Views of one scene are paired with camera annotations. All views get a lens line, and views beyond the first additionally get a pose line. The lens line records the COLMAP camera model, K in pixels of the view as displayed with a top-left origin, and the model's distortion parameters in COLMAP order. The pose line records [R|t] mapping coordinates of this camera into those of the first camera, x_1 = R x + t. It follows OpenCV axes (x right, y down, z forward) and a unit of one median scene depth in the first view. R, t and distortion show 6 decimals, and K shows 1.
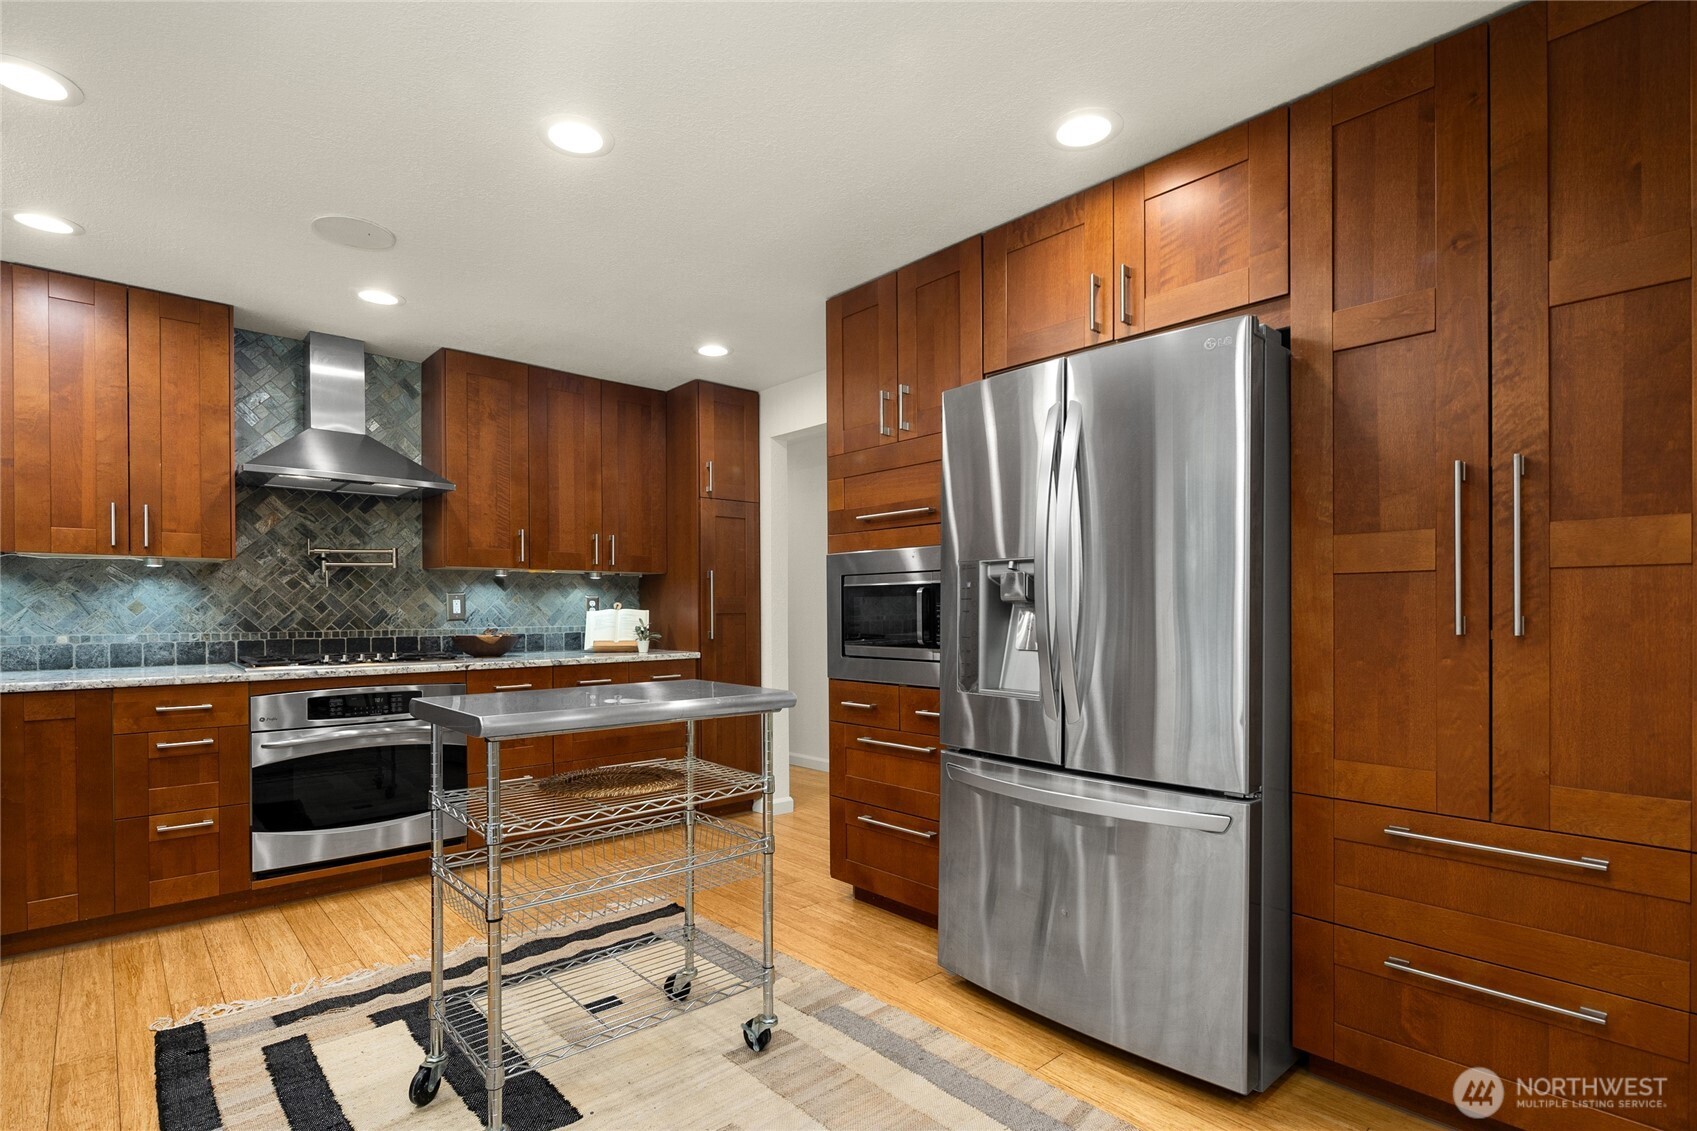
lens RADIAL K [[836.3, 0, 842.0], [0, 836.3, 609.9], [0, 0, 1]] dist [0.001239, -0.000070]
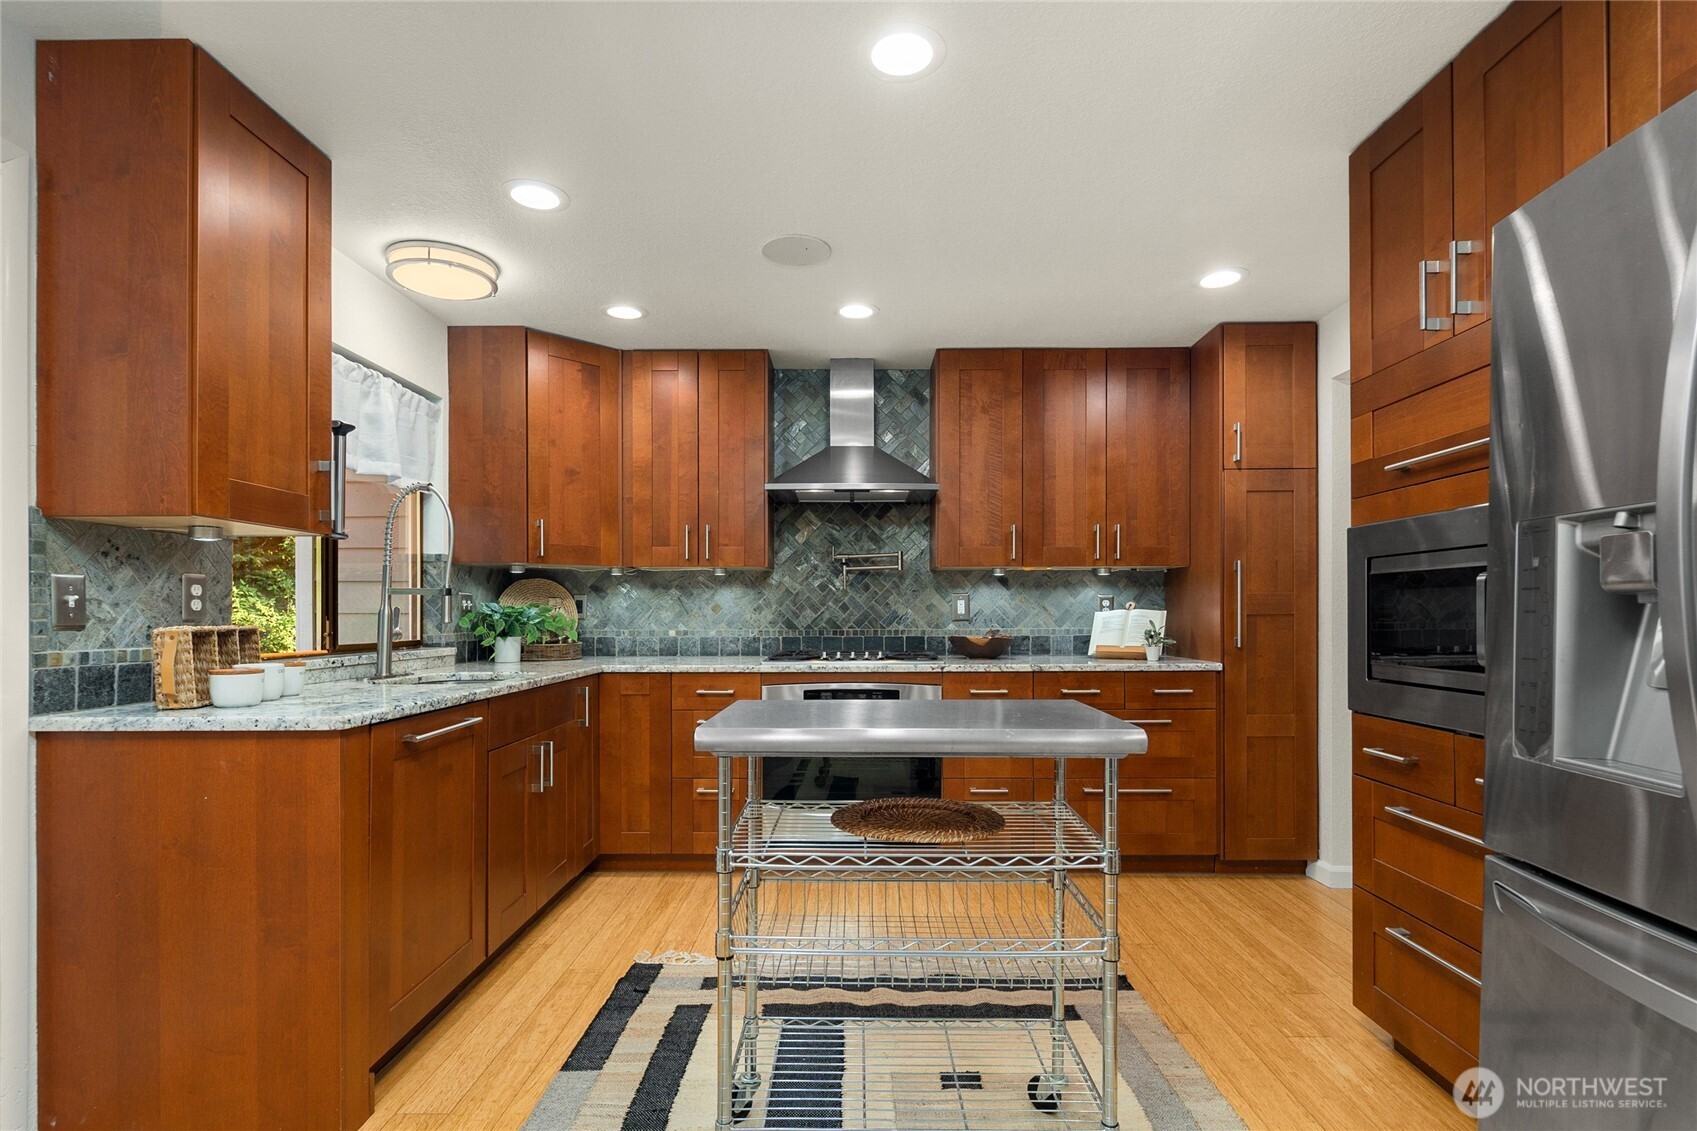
lens RADIAL K [[836.3, 0, 842.0], [0, 836.3, 609.9], [0, 0, 1]] dist [0.001239, -0.000070]
pose [[0.730812, -0.001227, -0.682577, 0.127768], [0.000387, 0.999999, -0.001383, 0.000870], [0.682578, 0.000747, 0.730812, 0.194677]]
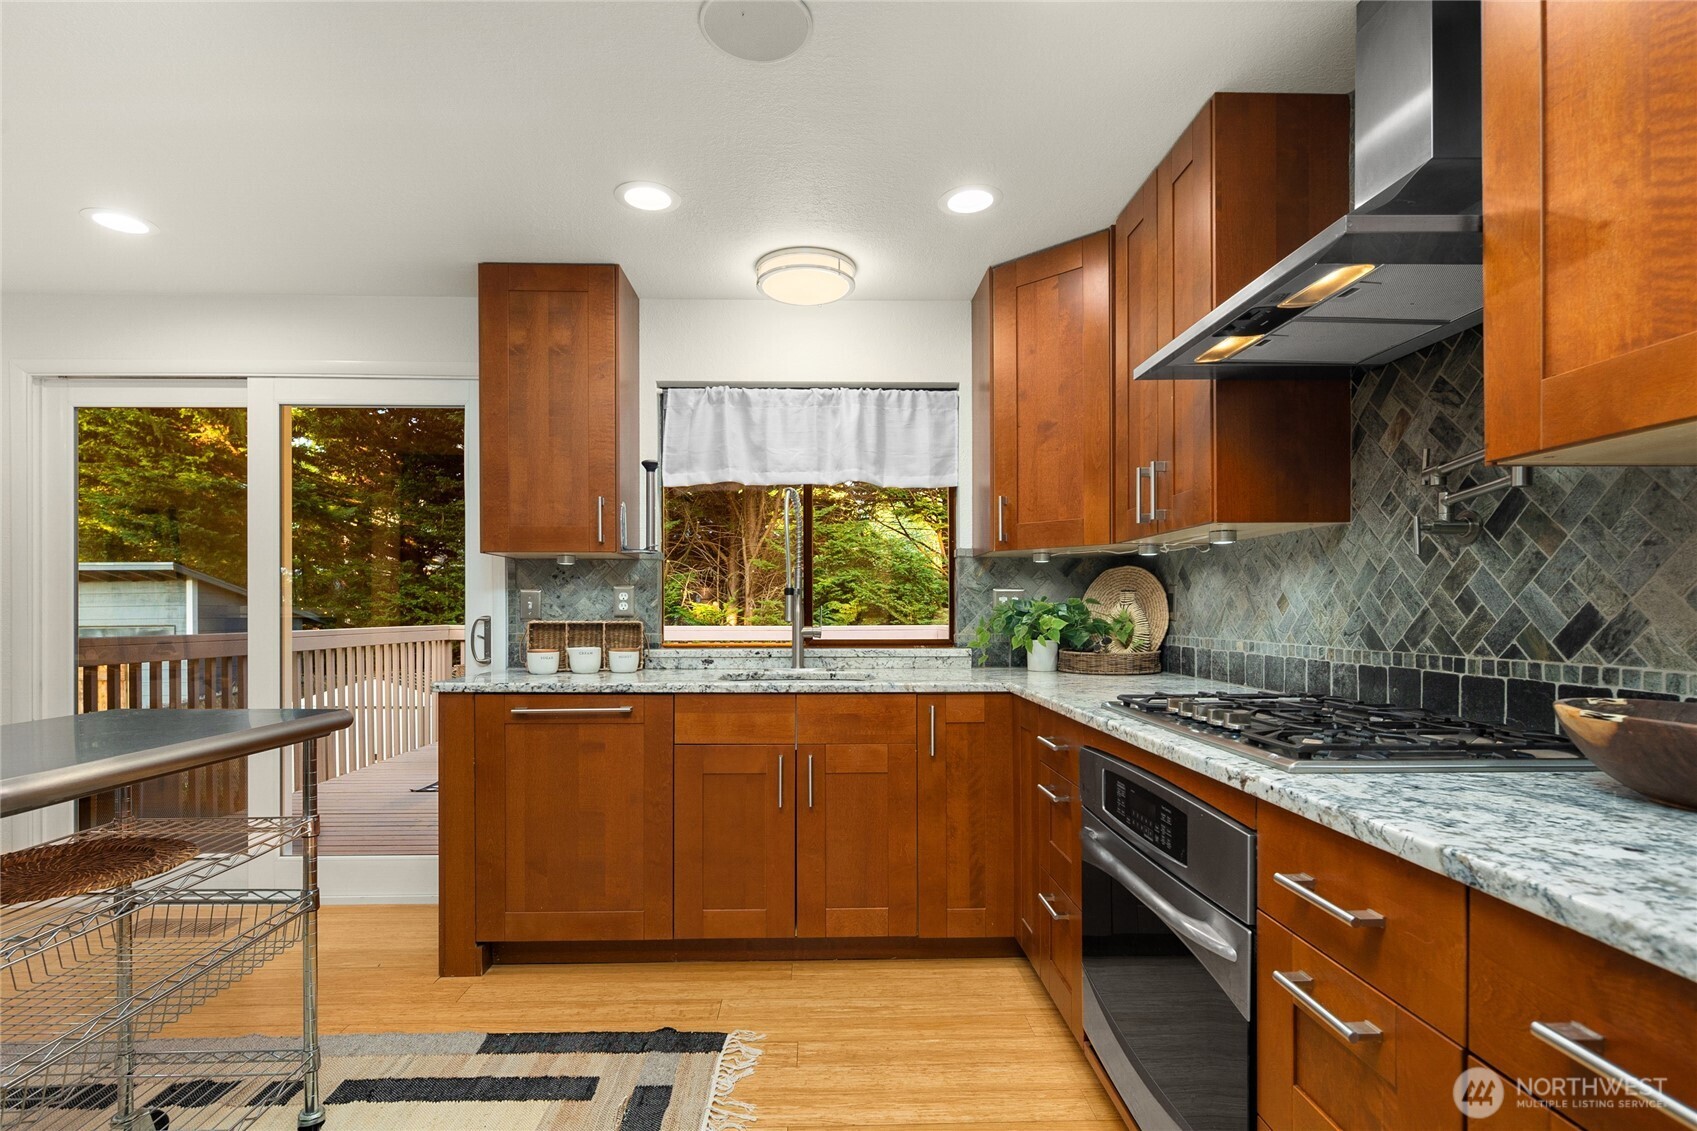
lens RADIAL K [[836.3, 0, 842.0], [0, 836.3, 609.9], [0, 0, 1]] dist [0.001239, -0.000070]
pose [[-0.650044, 0.006294, -0.759871, -0.090447], [0.005222, 0.999979, 0.003816, -0.002012], [0.759879, -0.001488, -0.650063, 1.040667]]
